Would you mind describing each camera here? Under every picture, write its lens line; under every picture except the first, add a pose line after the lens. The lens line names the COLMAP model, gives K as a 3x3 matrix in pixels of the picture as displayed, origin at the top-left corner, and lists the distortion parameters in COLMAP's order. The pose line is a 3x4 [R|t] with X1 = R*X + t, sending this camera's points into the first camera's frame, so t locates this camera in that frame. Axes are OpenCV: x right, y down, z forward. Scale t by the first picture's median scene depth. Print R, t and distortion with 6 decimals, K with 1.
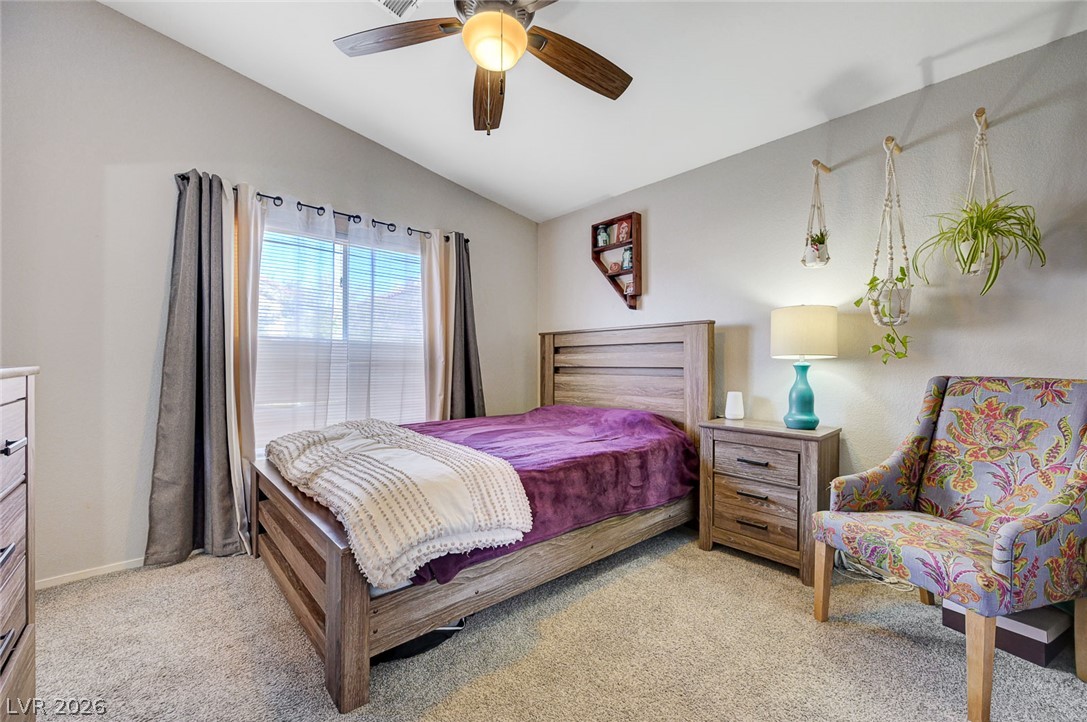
lens RADIAL K [[429.0, 0, 547.7], [0, 429.0, 365.4], [0, 0, 1]] dist [-0.001216, -0.000111]
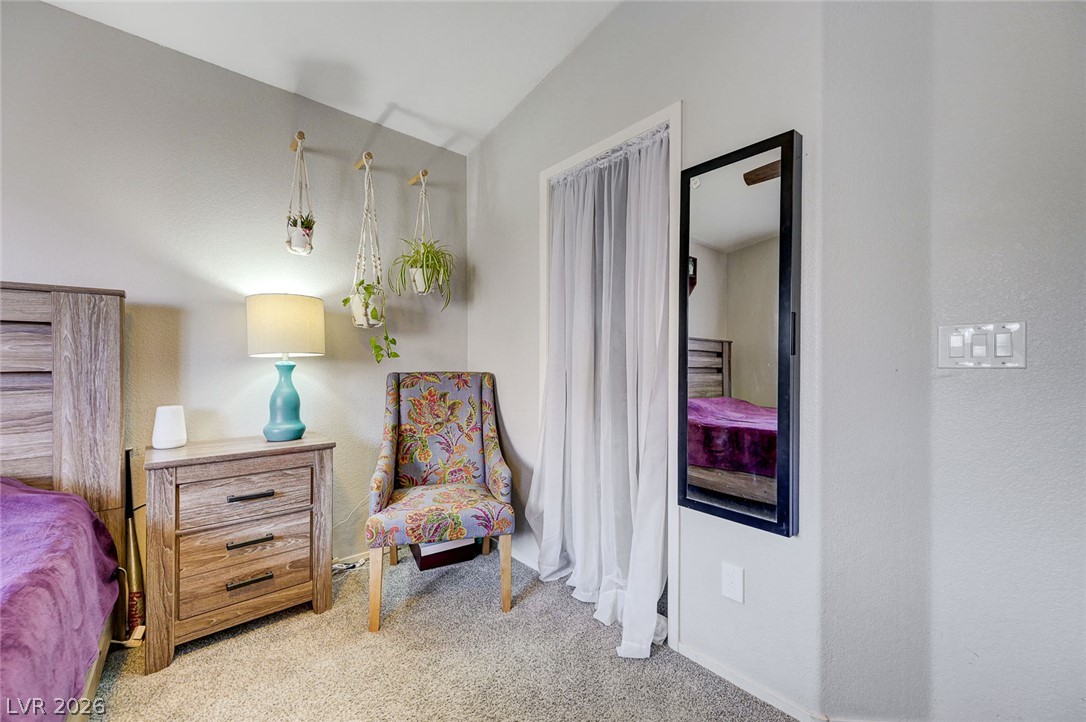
lens RADIAL K [[428.6, 0, 547.2], [0, 428.6, 365.4], [0, 0, 1]] dist [-0.001216, -0.000111]
pose [[0.011481, -0.011071, 0.999873, -0.253662], [0.006162, 0.999921, 0.011001, -0.005460], [-0.999915, 0.006035, 0.011548, 0.485259]]
